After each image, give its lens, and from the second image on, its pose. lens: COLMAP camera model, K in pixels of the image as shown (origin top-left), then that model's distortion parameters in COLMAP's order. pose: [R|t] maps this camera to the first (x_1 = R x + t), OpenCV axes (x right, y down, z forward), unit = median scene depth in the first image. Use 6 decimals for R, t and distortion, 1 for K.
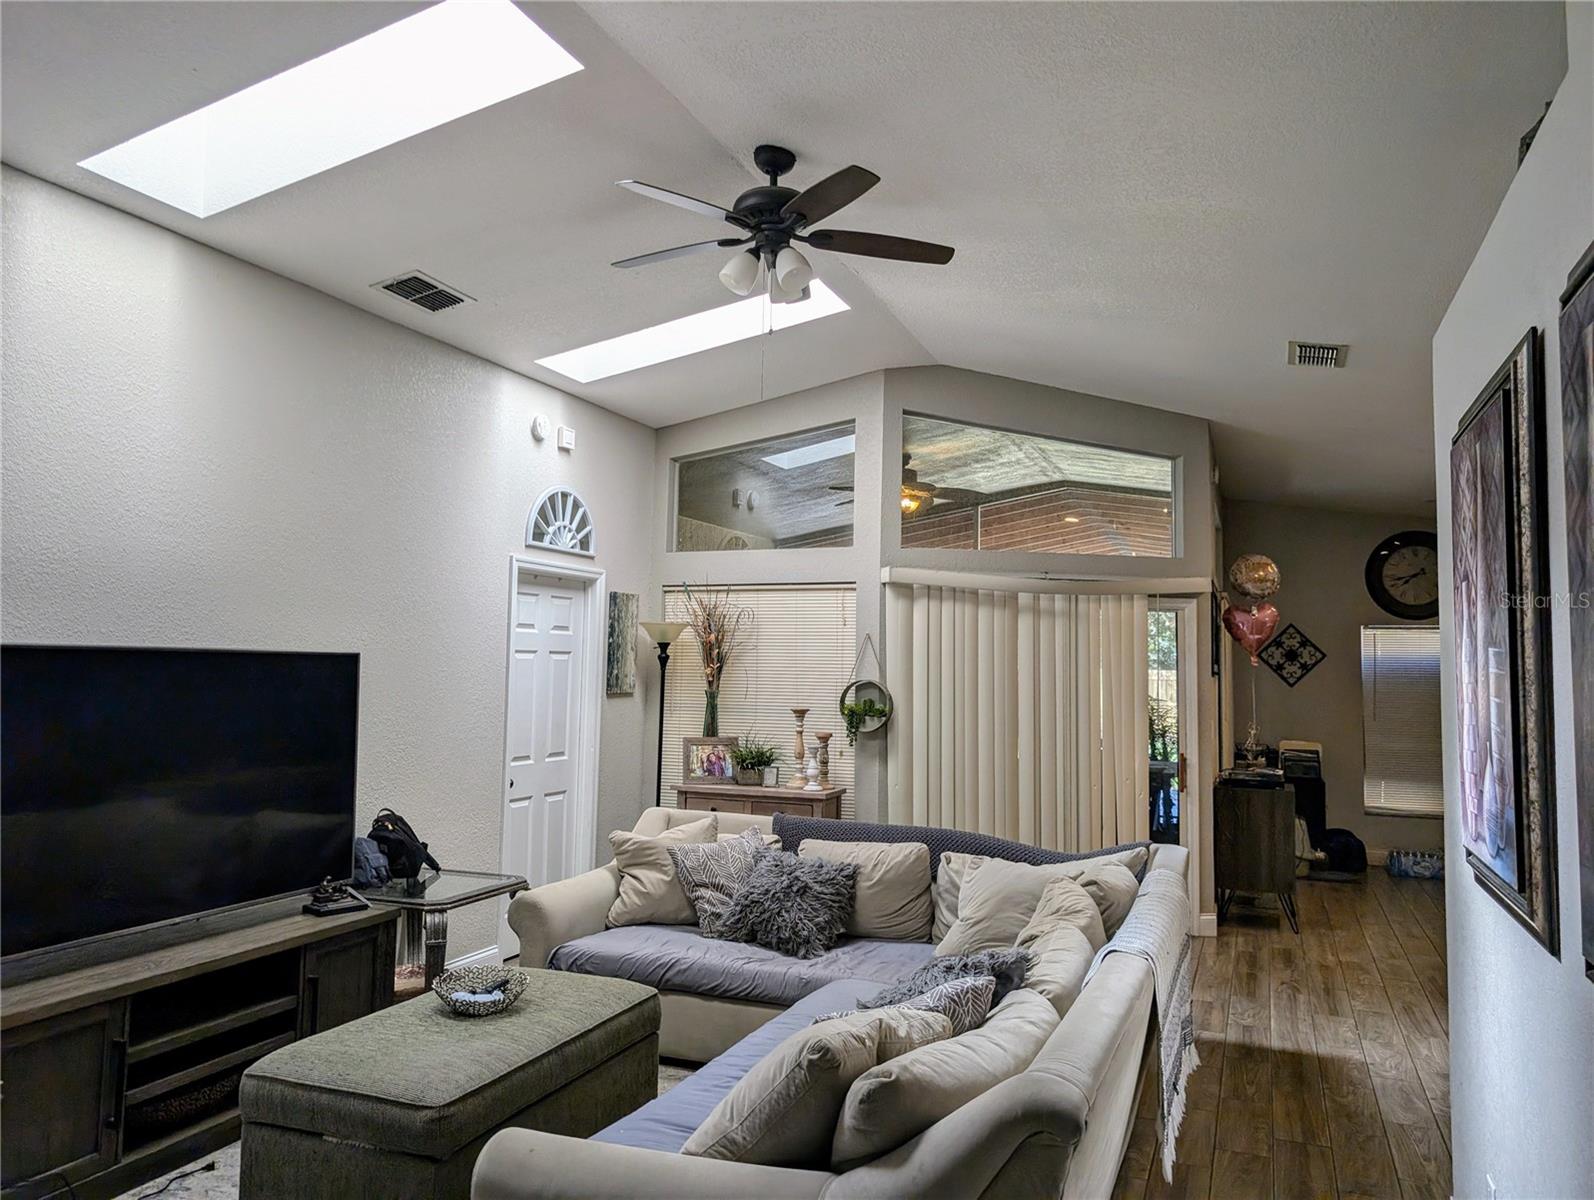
lens RADIAL K [[1163.4, 0, 797.0], [0, 1163.4, 600.0], [0, 0, 1]] dist [-0.004573, -0.006481]
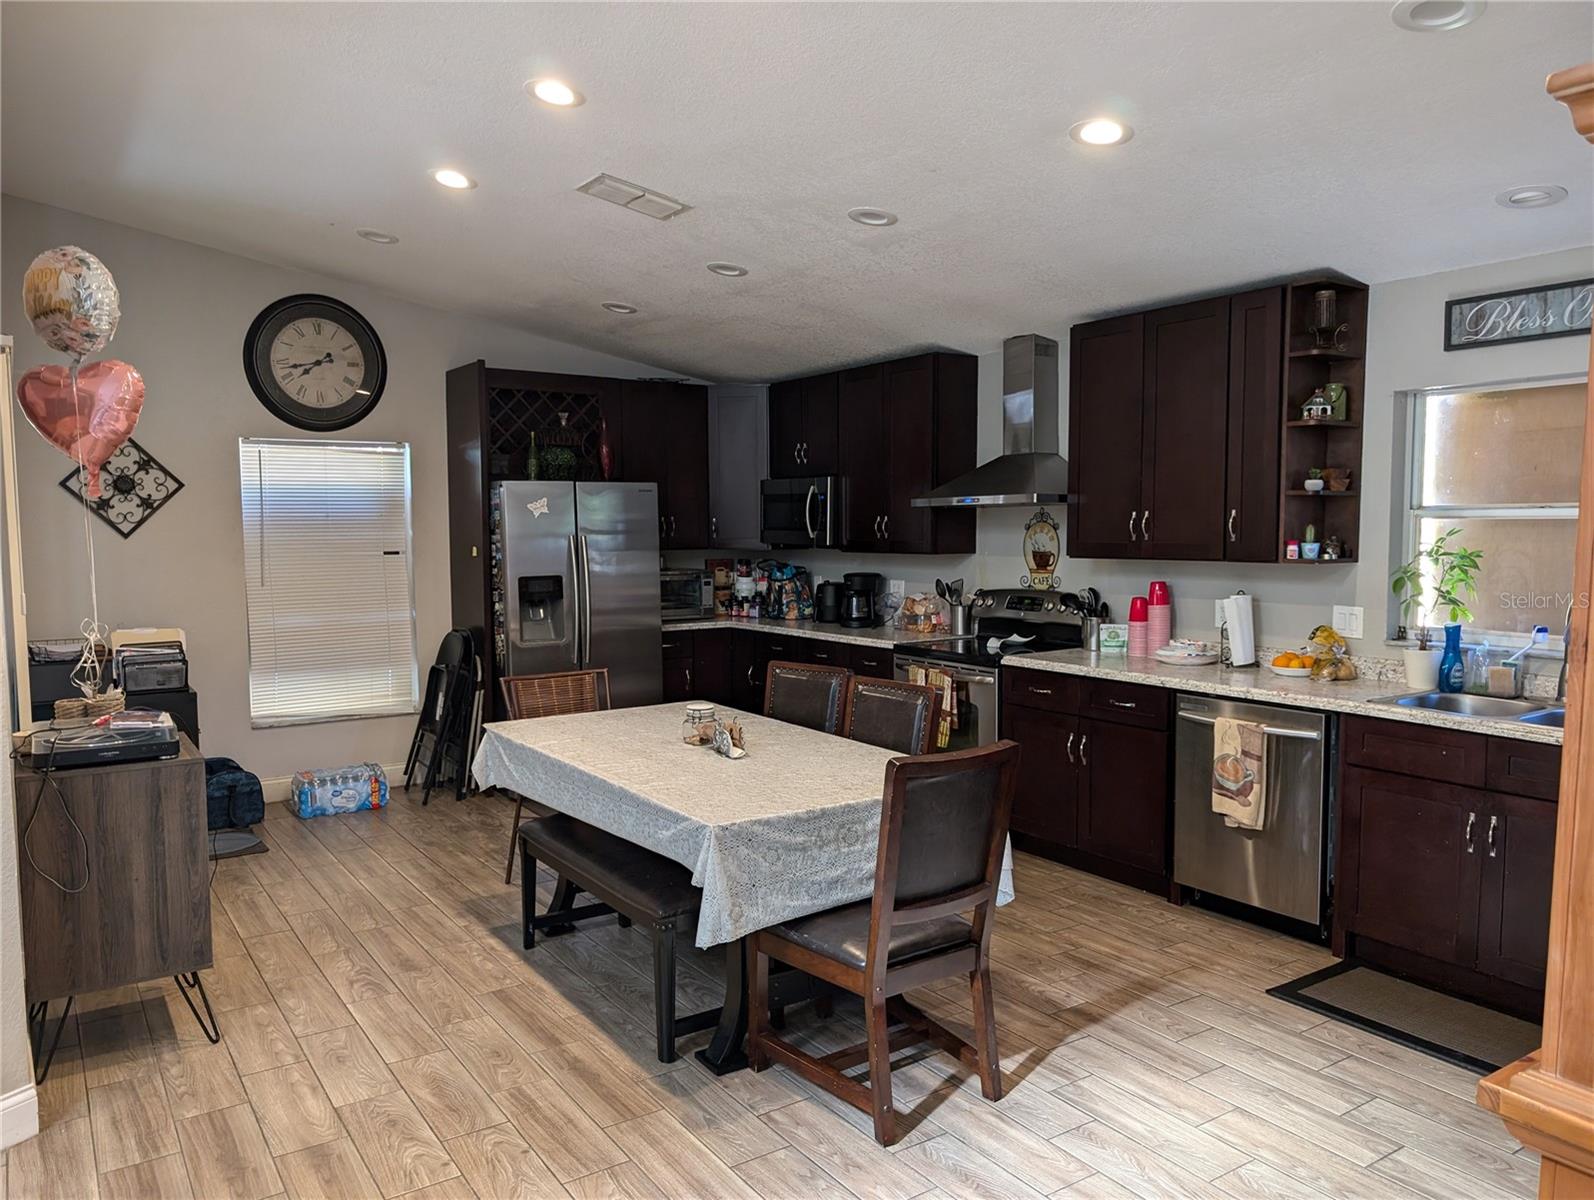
lens RADIAL K [[1163.4, 0, 797.0], [0, 1163.4, 600.0], [0, 0, 1]] dist [-0.004573, -0.006481]
pose [[0.560907, -0.077093, 0.824281, 0.129544], [-0.032410, 0.992847, 0.114913, 0.027762], [-0.827244, -0.091170, 0.554396, 0.394580]]
